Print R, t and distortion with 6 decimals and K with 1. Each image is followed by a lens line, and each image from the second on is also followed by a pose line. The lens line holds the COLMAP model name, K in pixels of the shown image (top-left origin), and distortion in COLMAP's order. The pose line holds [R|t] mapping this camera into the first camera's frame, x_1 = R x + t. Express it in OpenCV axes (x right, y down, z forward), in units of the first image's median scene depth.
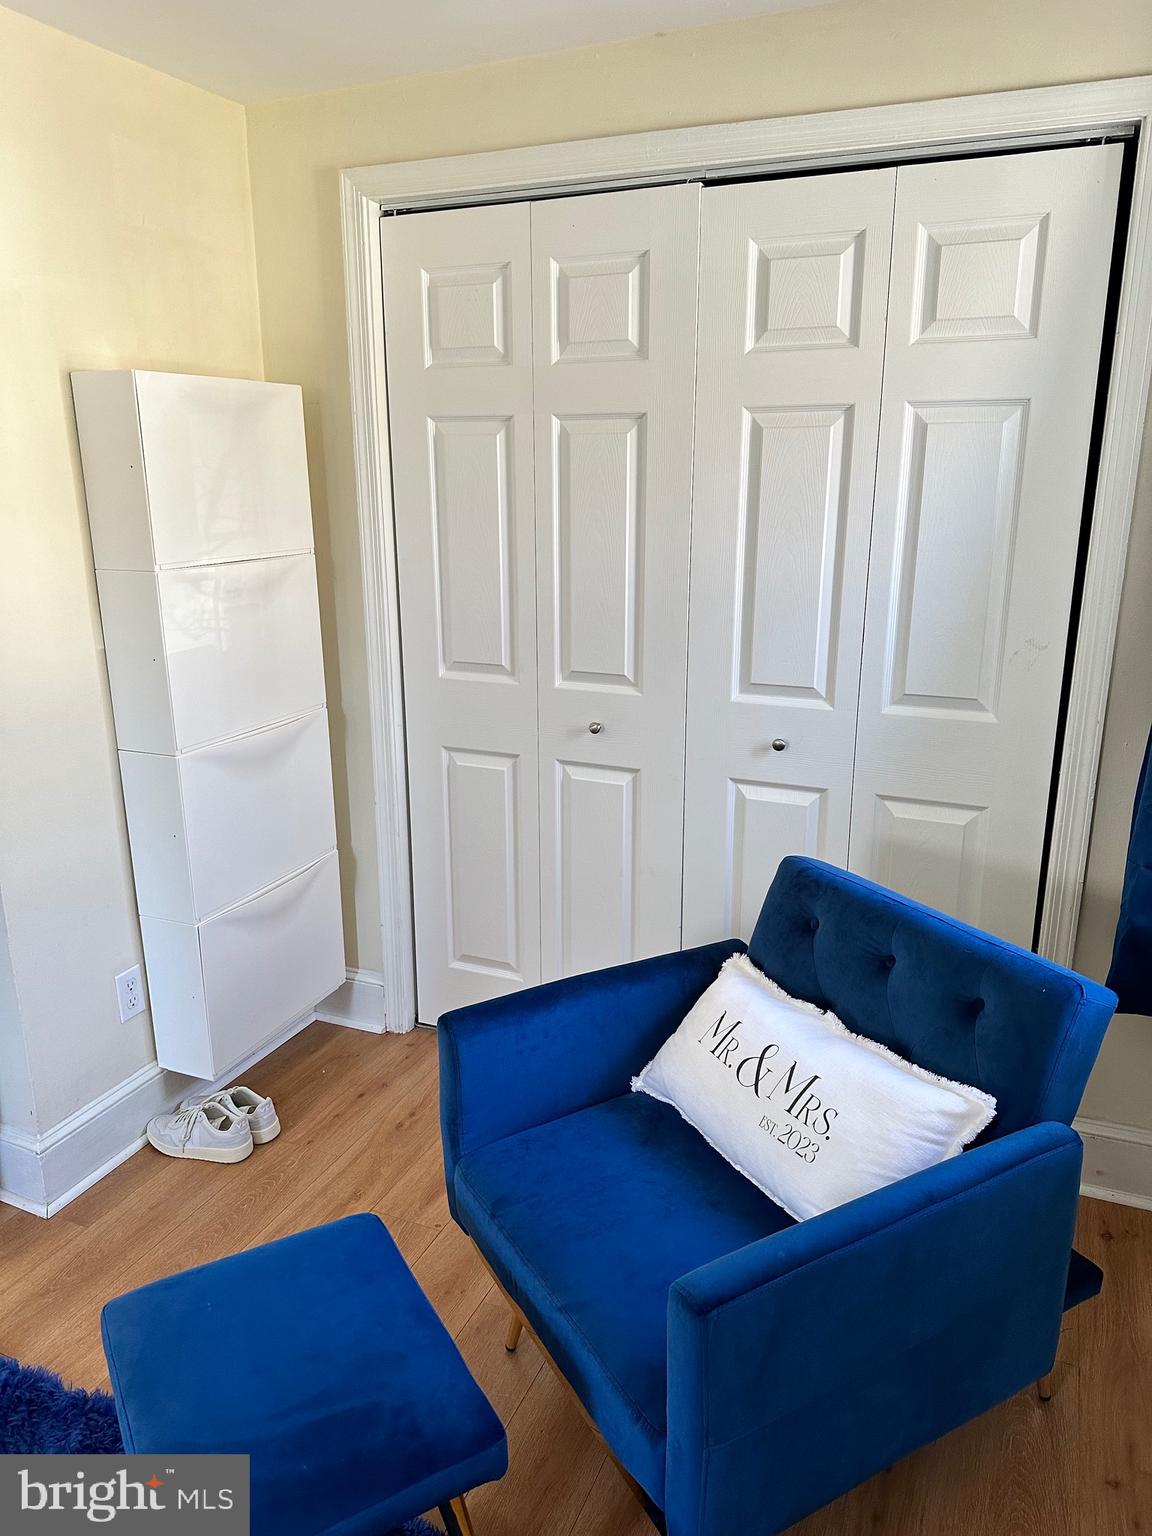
lens RADIAL K [[1066.8, 0, 566.2], [0, 1066.8, 757.5], [0, 0, 1]] dist [0.083802, -0.105247]
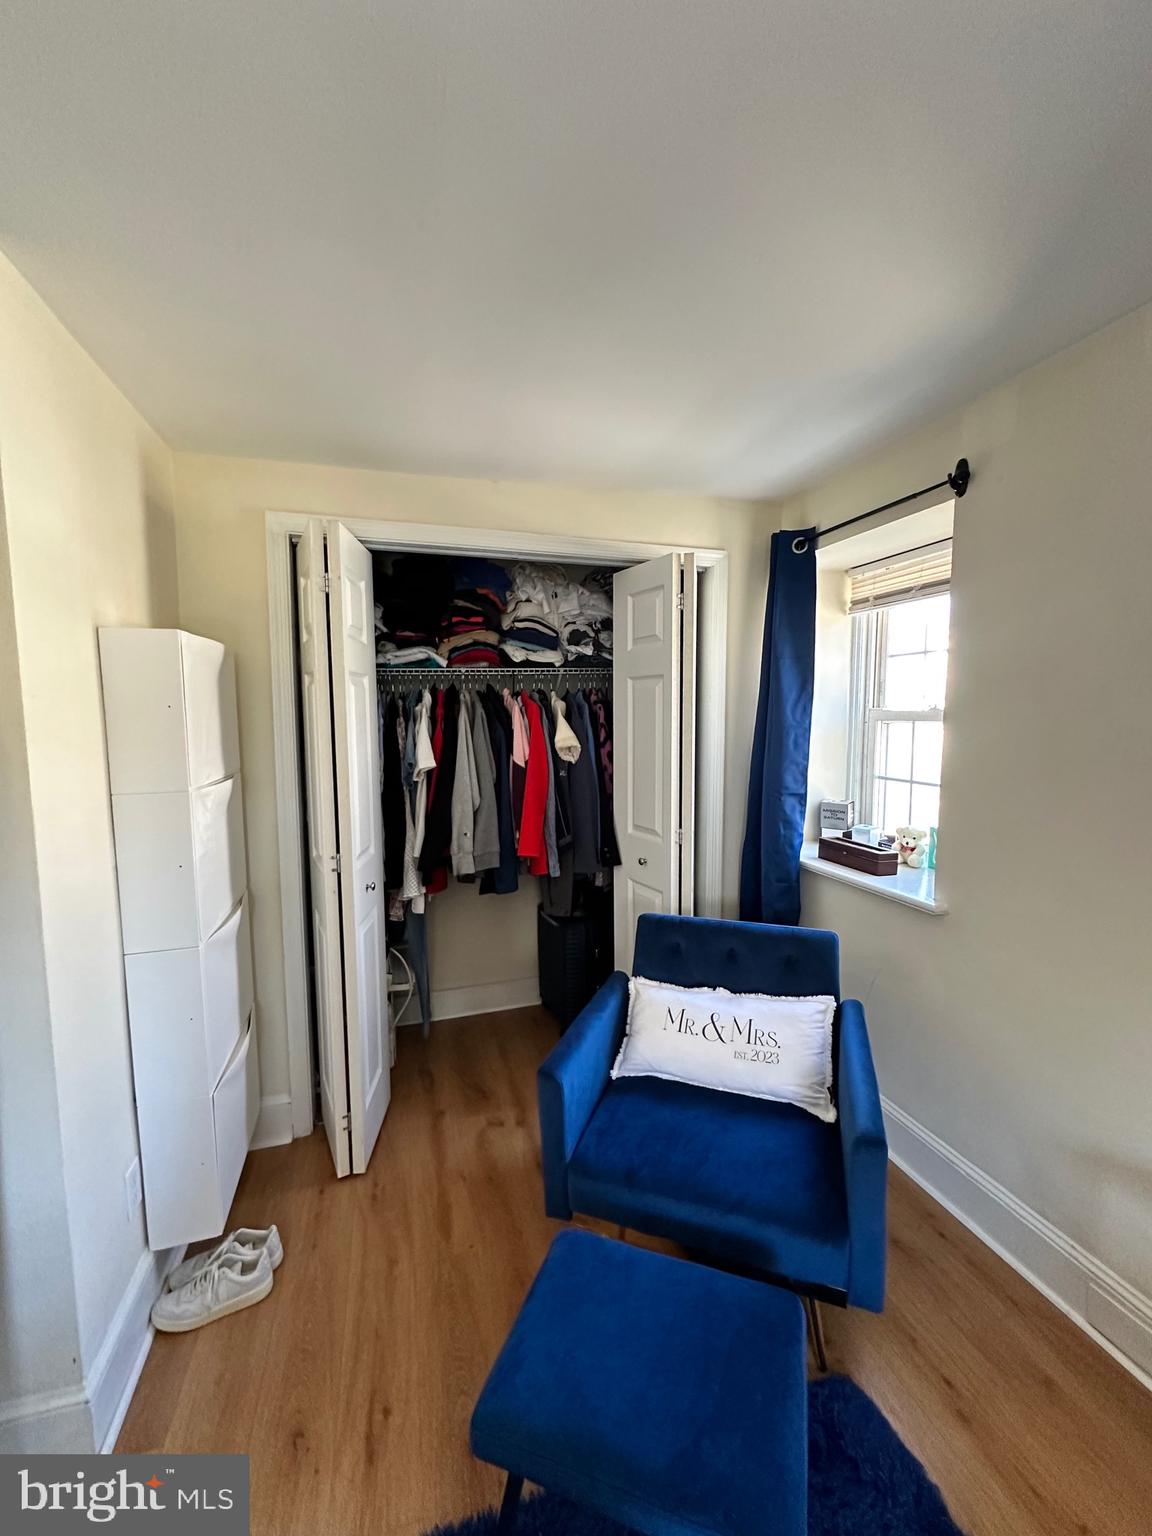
lens RADIAL K [[611.1, 0, 572.6], [0, 611.1, 771.0], [0, 0, 1]] dist [0.002401, 0.001161]
pose [[0.771890, -0.062145, 0.632711, -0.548002], [0.175701, 0.977303, -0.118360, -0.044461], [-0.610995, 0.202528, 0.765289, 0.246896]]
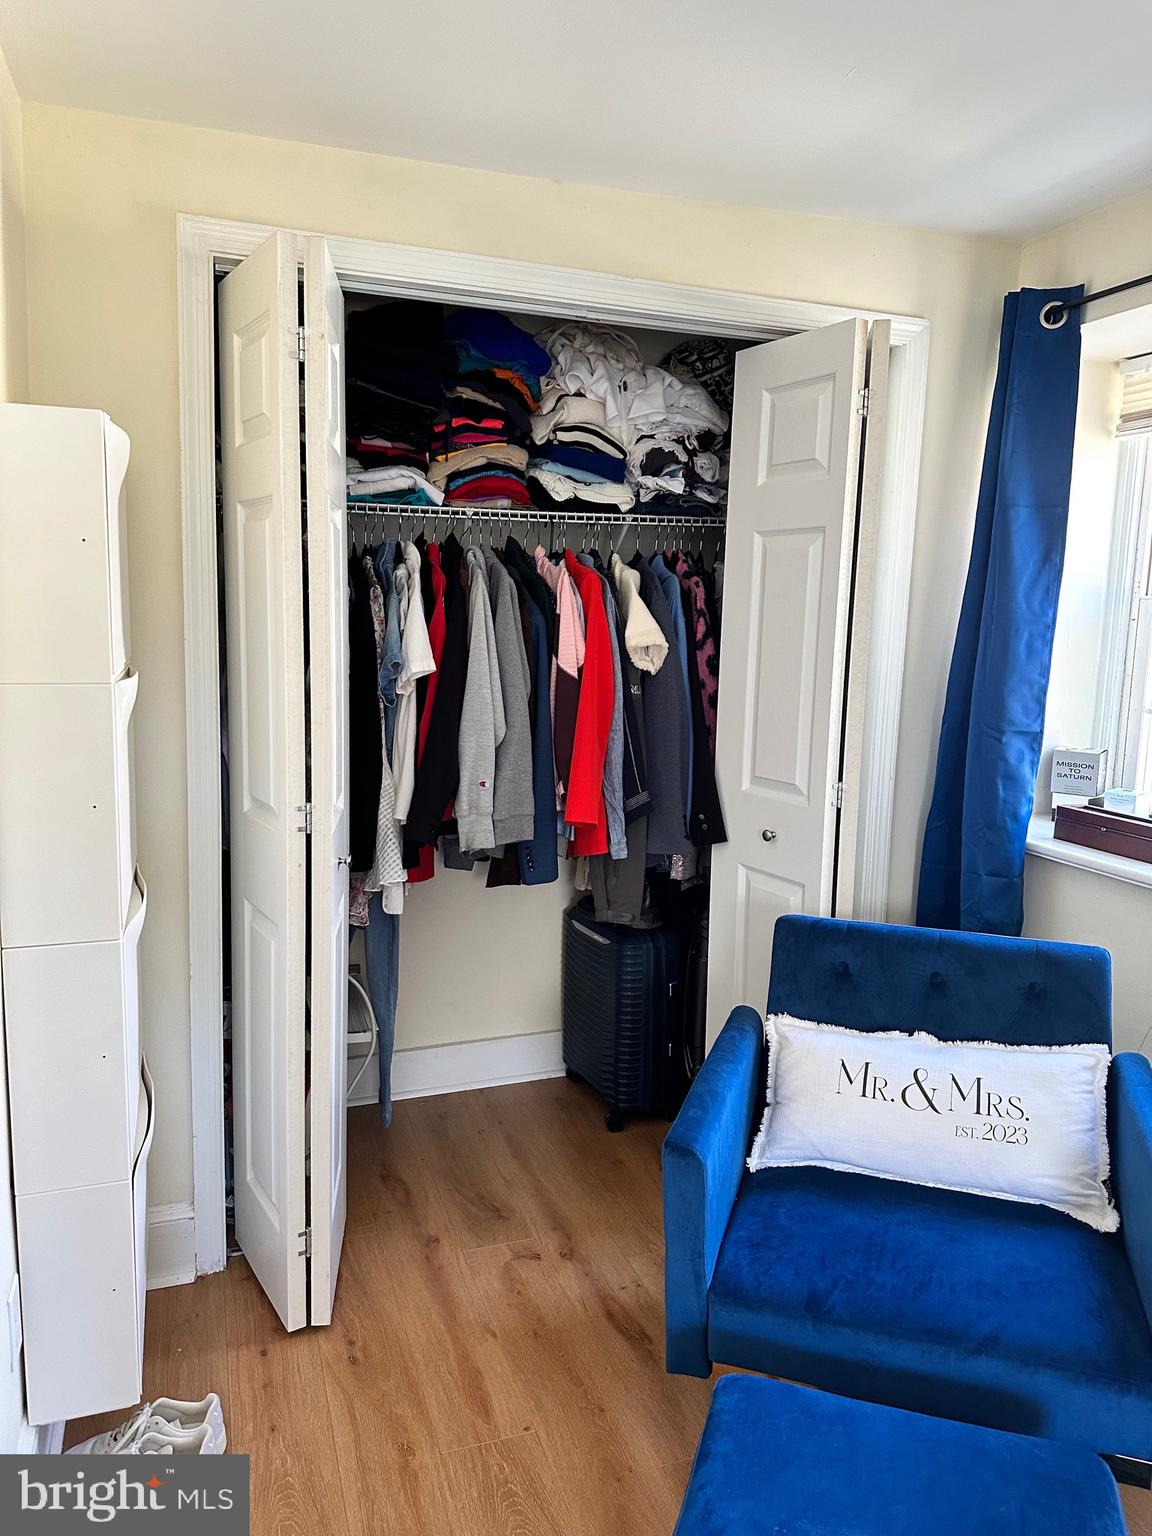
lens RADIAL K [[1066.8, 0, 567.5], [0, 1066.8, 765.6], [0, 0, 1]] dist [0.083802, -0.105247]
pose [[0.744527, -0.075370, 0.663324, -0.726629], [0.153824, 0.986238, -0.060594, -0.031849], [-0.649629, 0.147150, 0.745875, 0.305932]]
